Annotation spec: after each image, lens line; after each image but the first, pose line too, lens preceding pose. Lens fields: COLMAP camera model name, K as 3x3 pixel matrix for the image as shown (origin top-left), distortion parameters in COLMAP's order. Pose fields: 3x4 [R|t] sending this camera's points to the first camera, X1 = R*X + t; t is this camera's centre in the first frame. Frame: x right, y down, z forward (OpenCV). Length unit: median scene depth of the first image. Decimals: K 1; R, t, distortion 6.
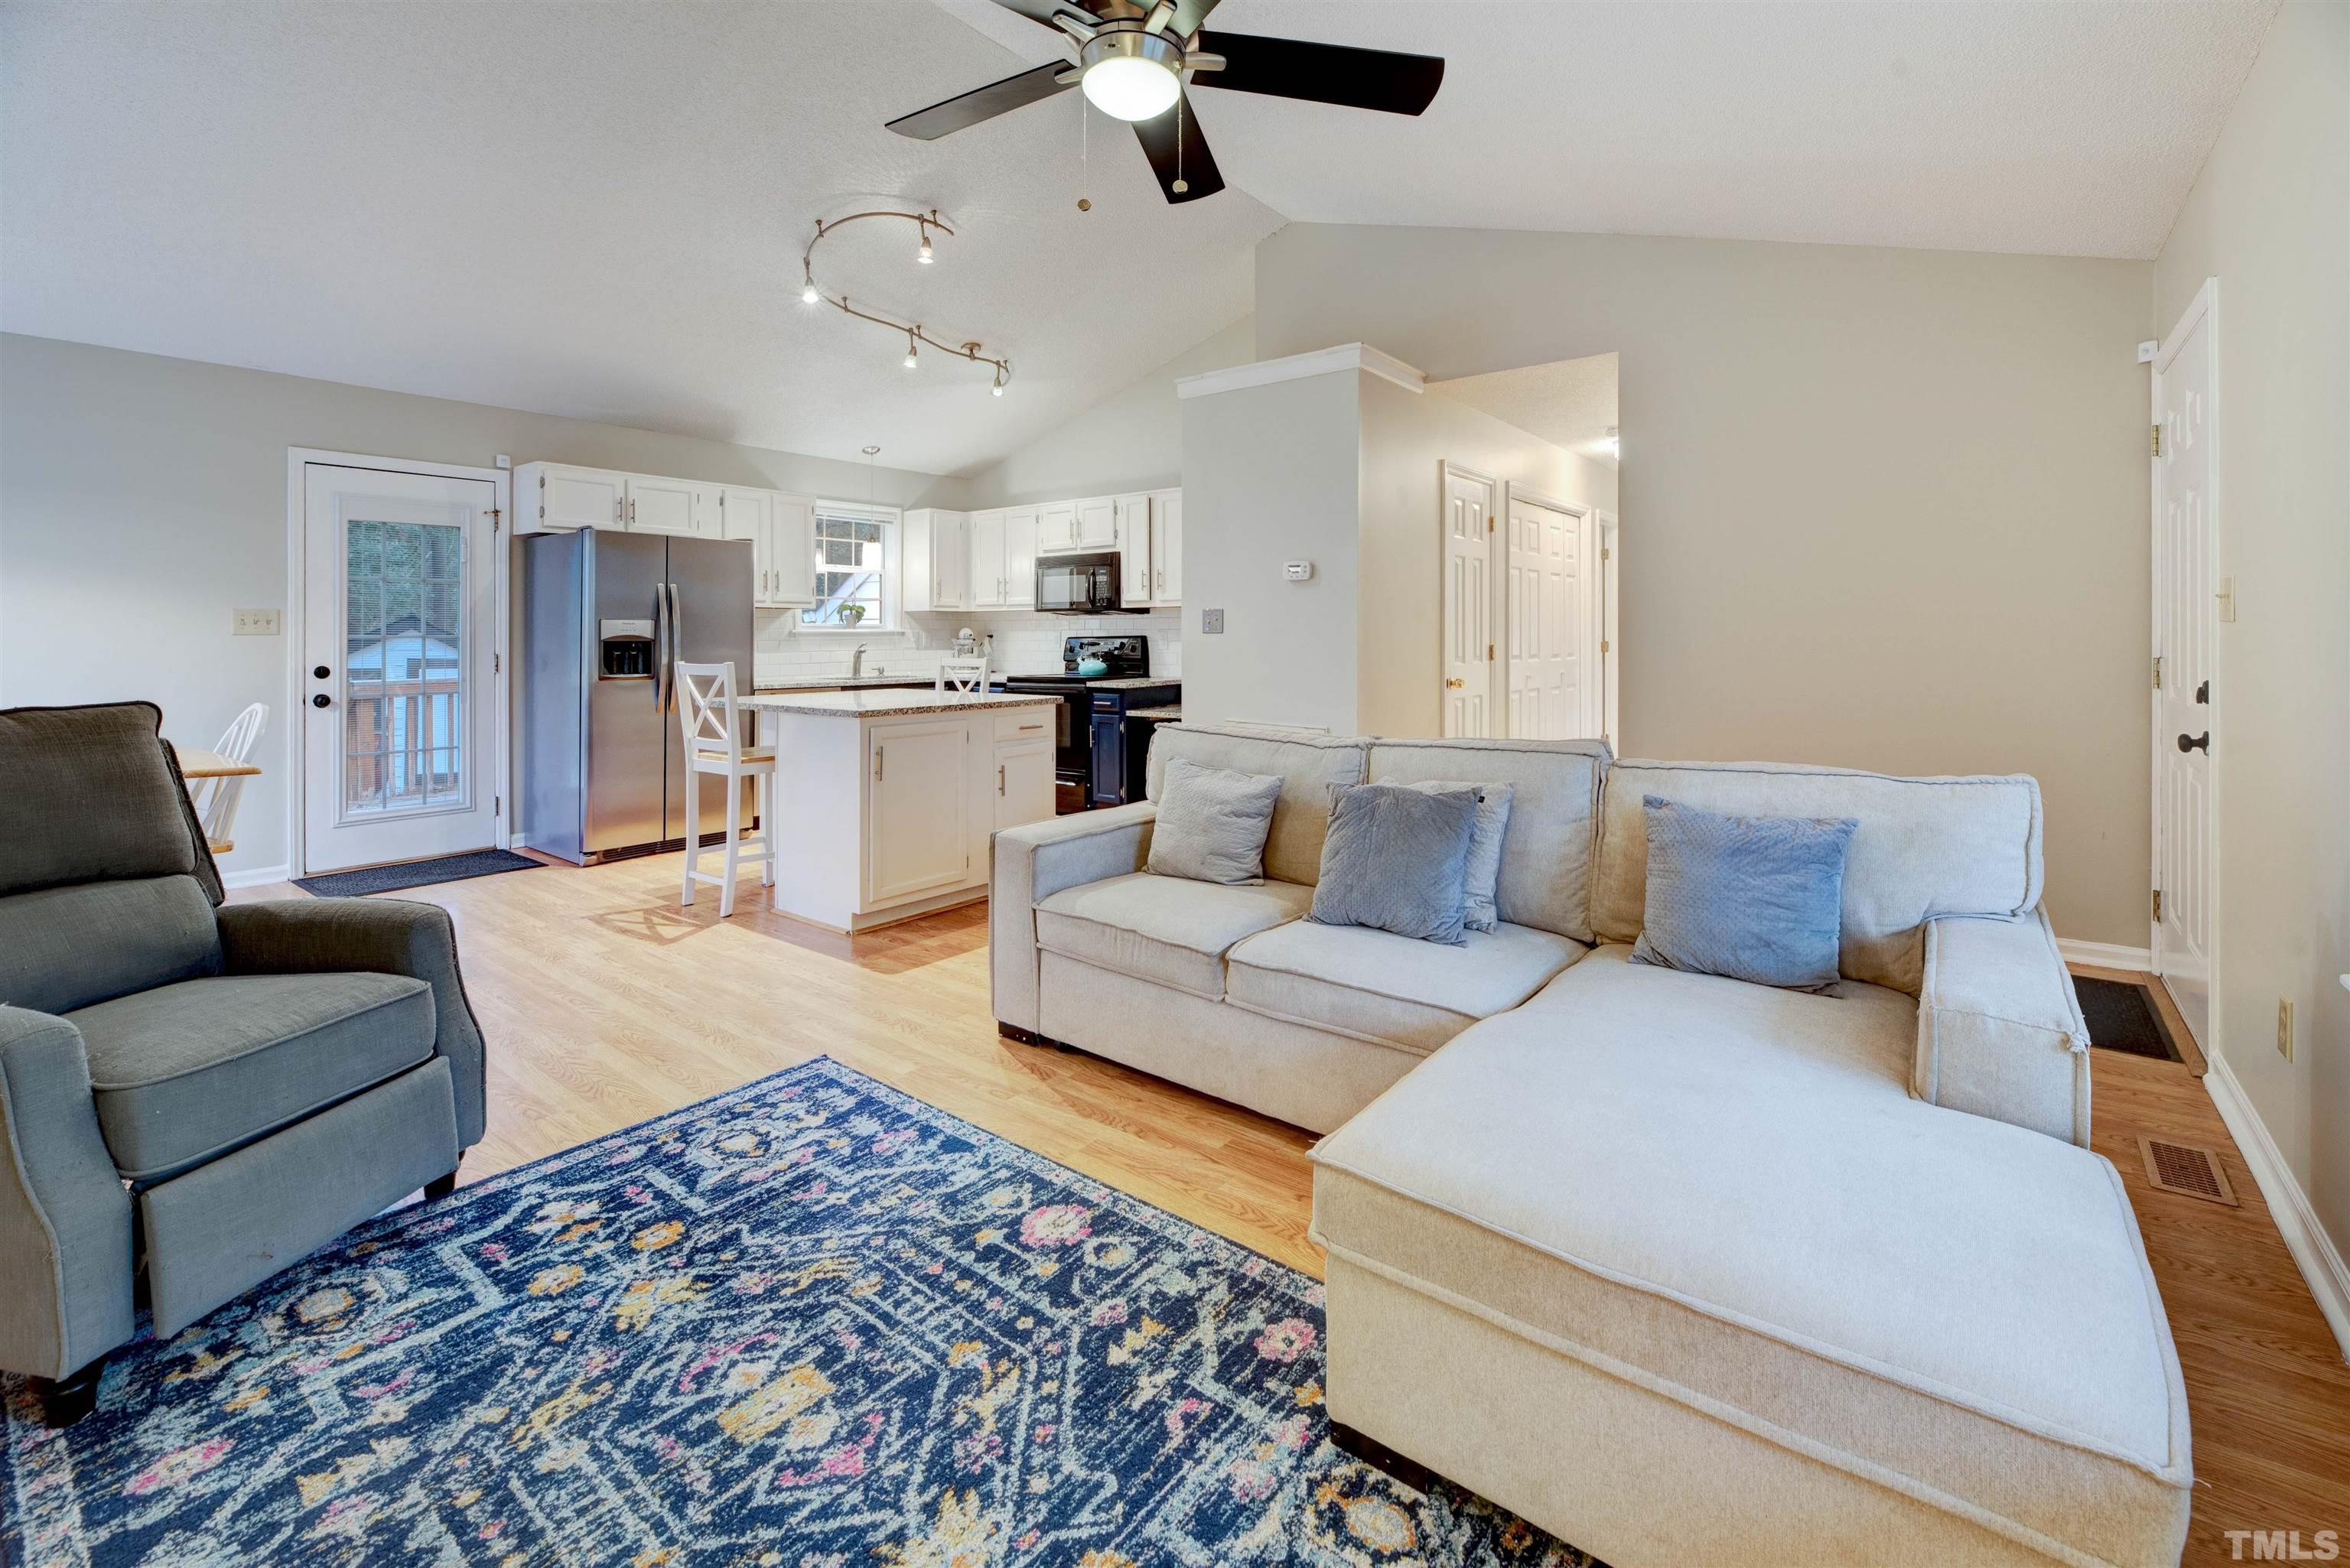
lens RADIAL K [[1012.6, 0, 1196.7], [0, 1012.6, 607.1], [0, 0, 1]] dist [0.000742, -0.002720]
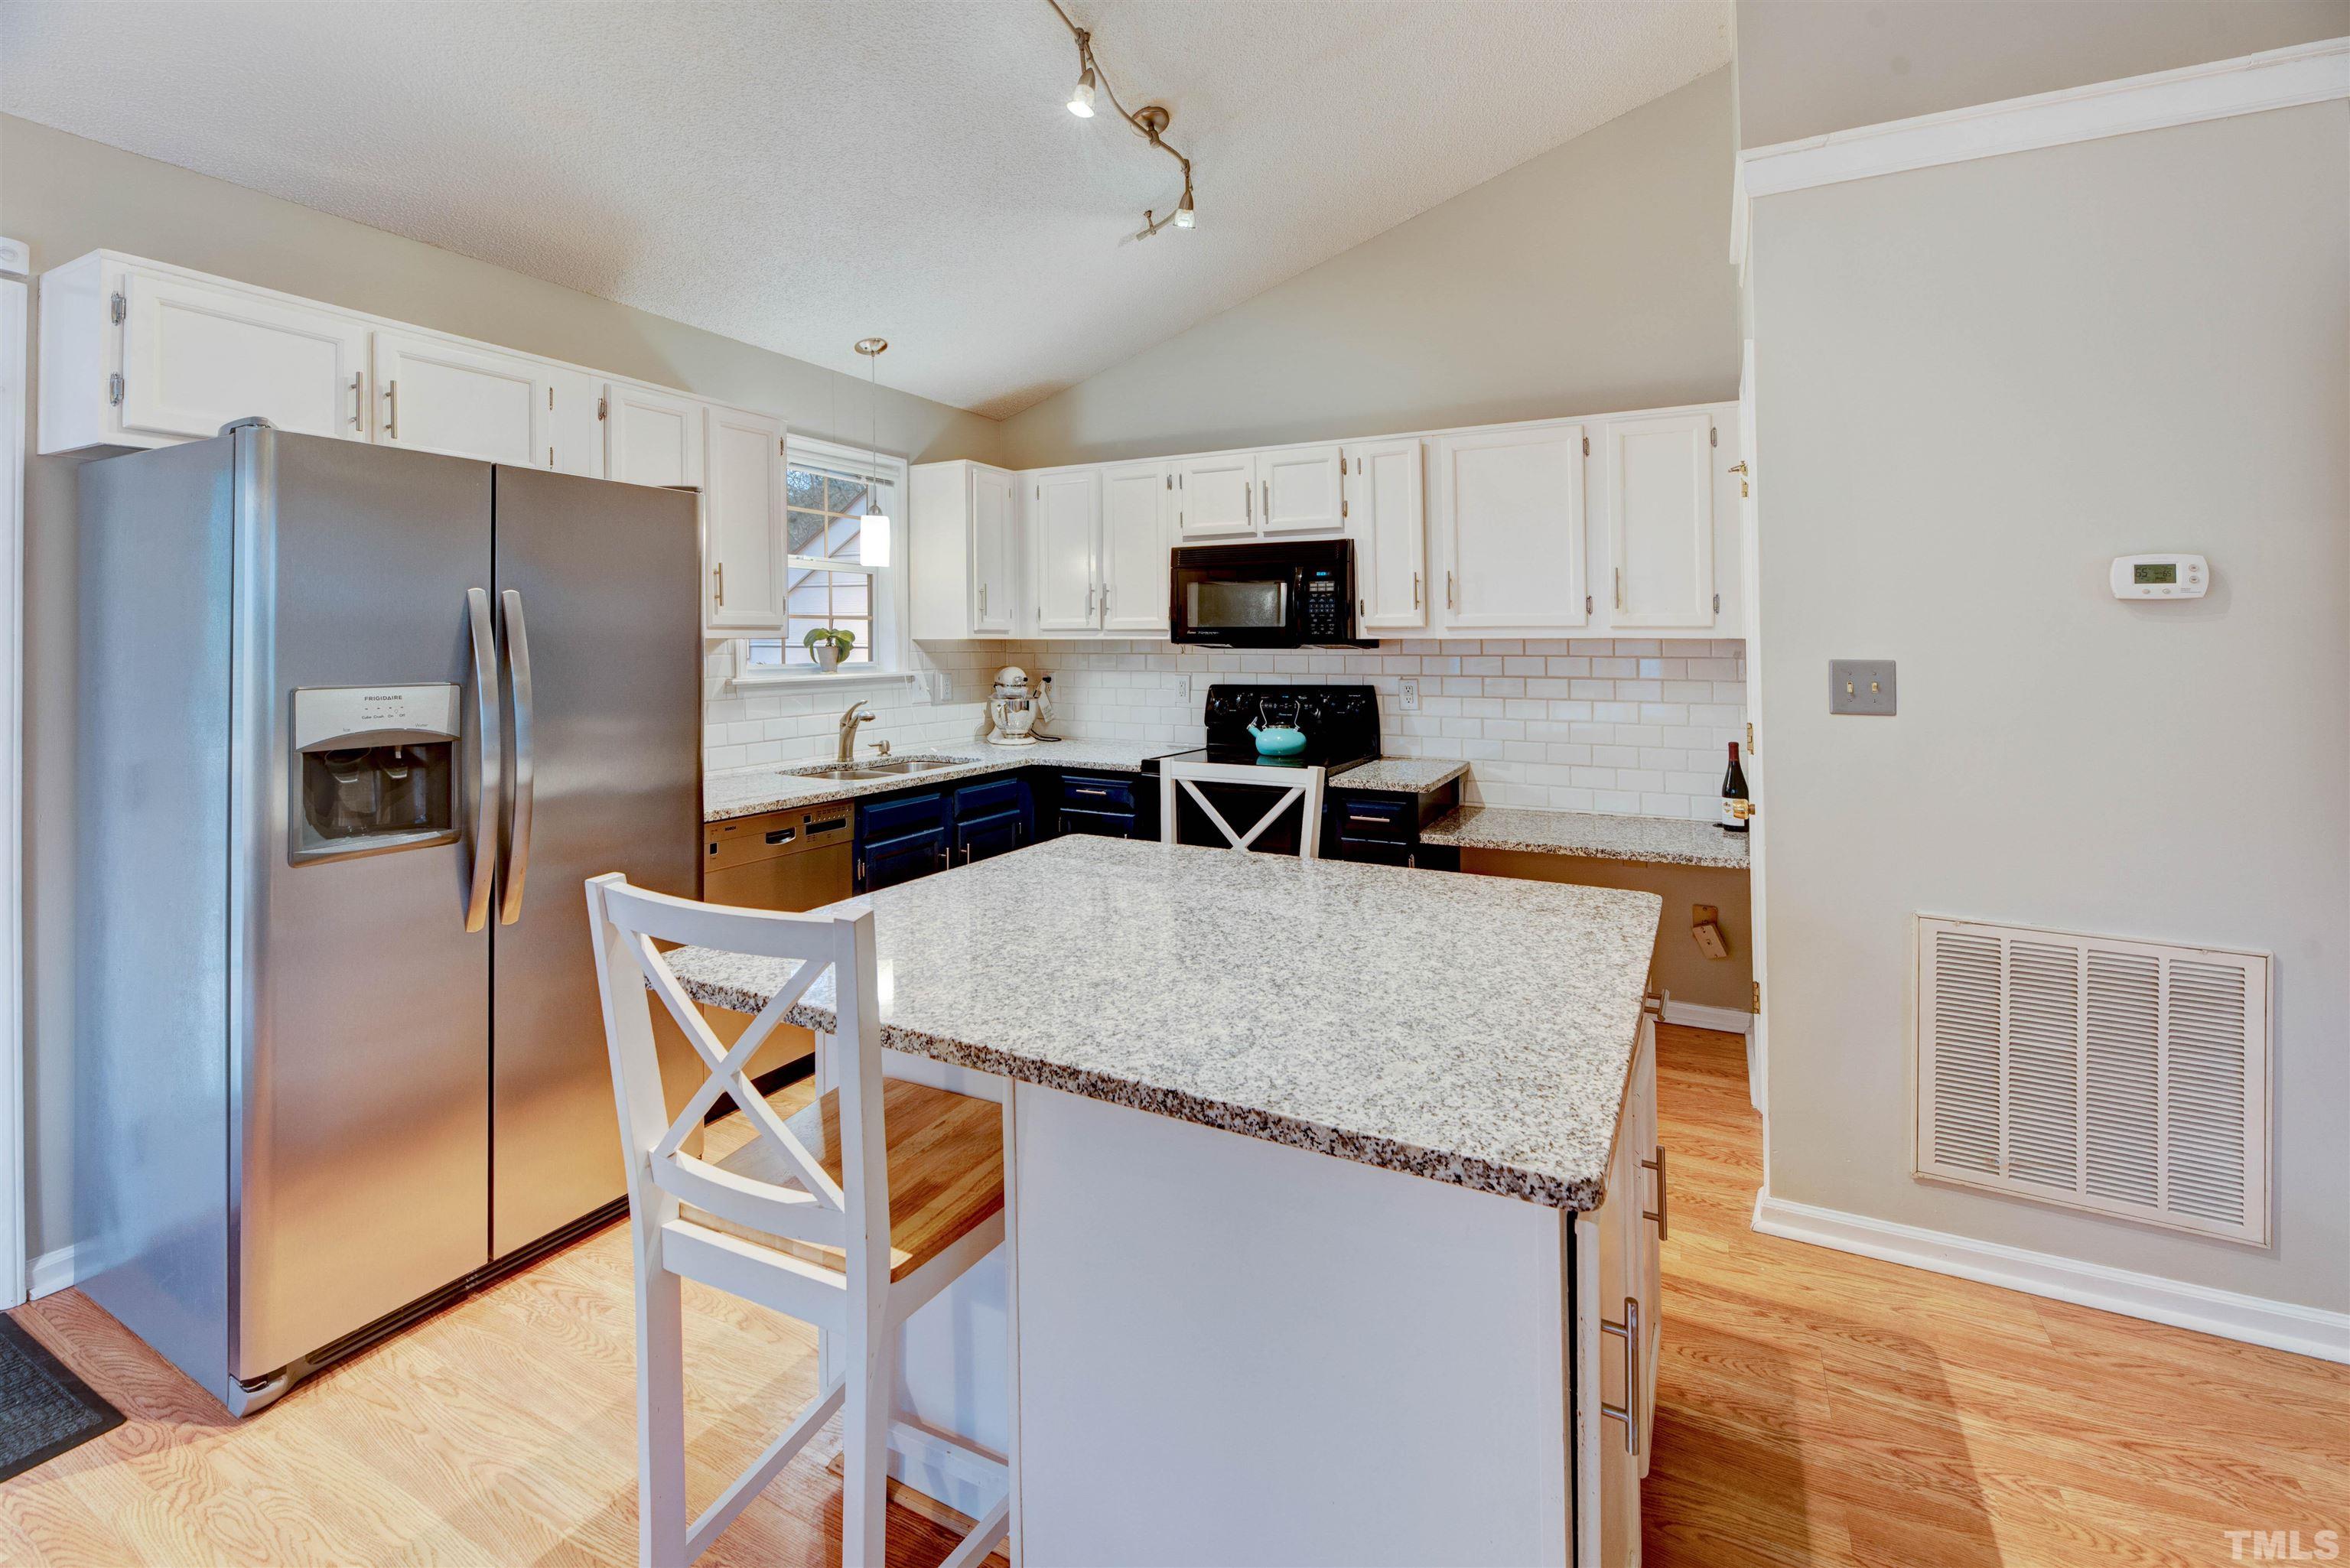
lens RADIAL K [[1012.6, 0, 1191.8], [0, 1012.6, 627.7], [0, 0, 1]] dist [0.000742, -0.002720]
pose [[0.985072, 0.005791, 0.172048, -0.260669], [-0.008152, 0.999882, 0.013022, -0.012345], [-0.171952, -0.014230, 0.985003, 0.457716]]
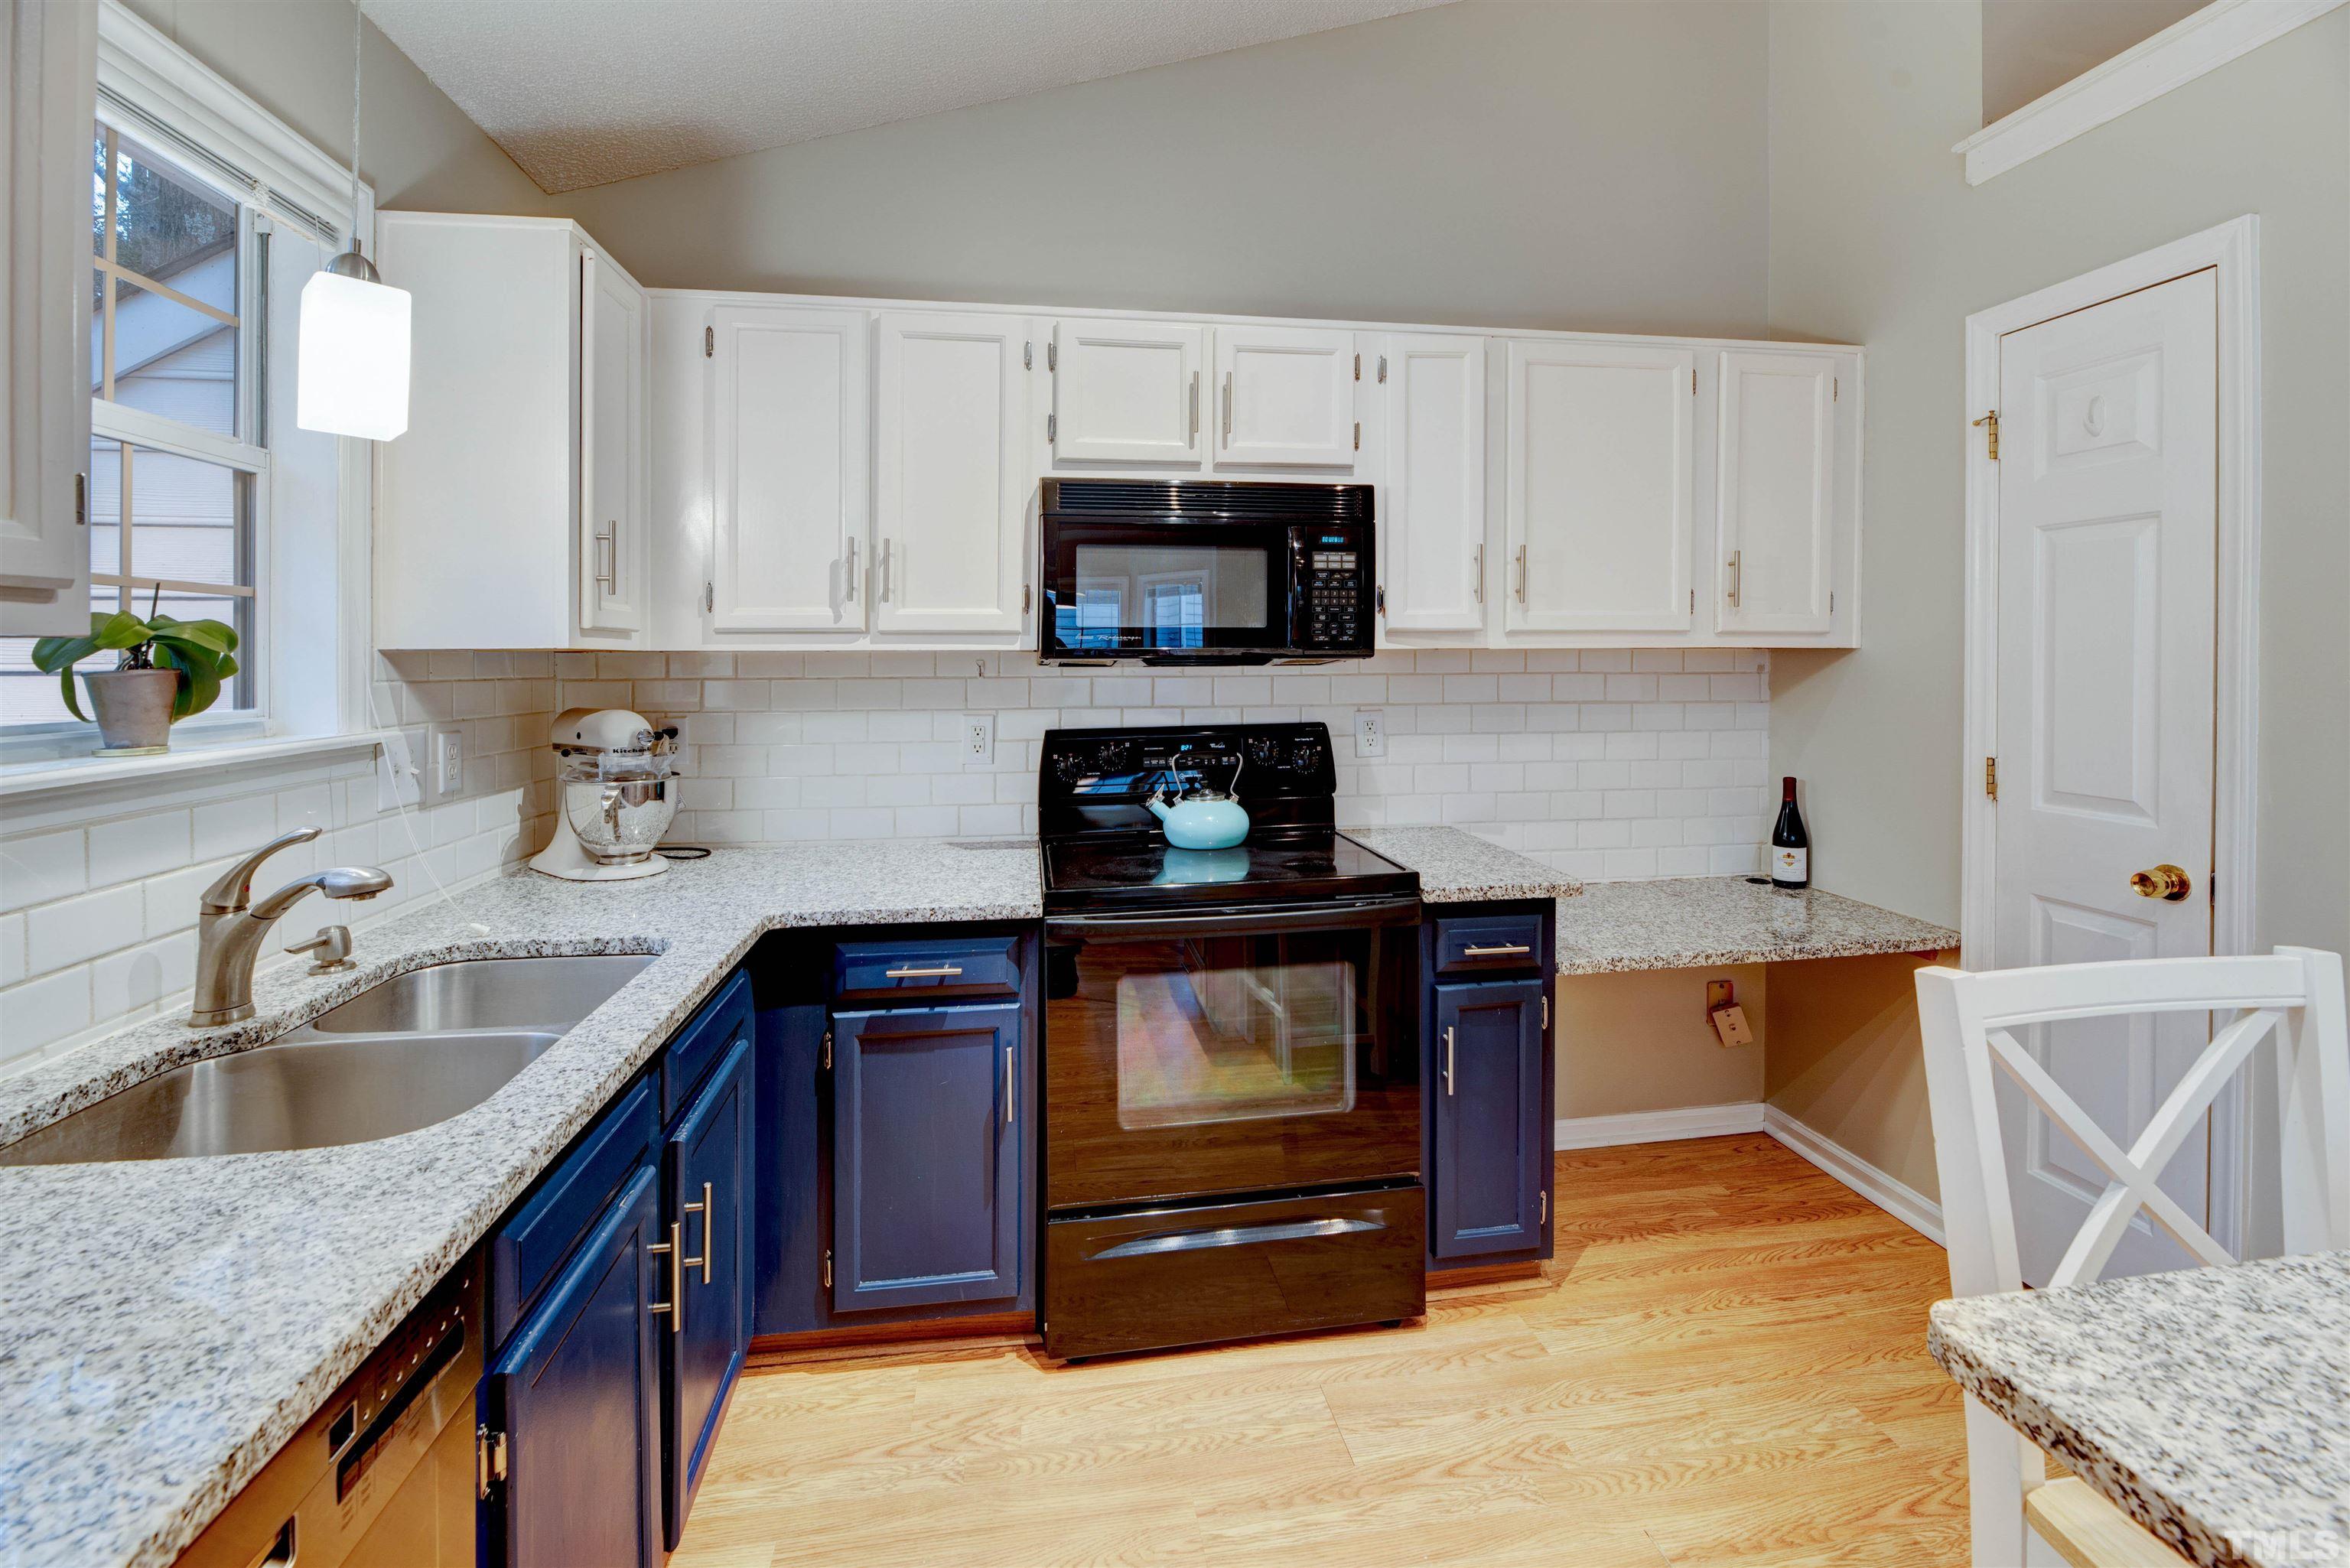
lens RADIAL K [[1012.6, 0, 1196.6], [0, 1012.6, 638.6], [0, 0, 1]] dist [0.000742, -0.002720]
pose [[0.689835, 0.015334, 0.723804, -0.366698], [-0.019153, 0.999812, -0.002927, -0.000998], [-0.723713, -0.011844, 0.689999, 0.799790]]
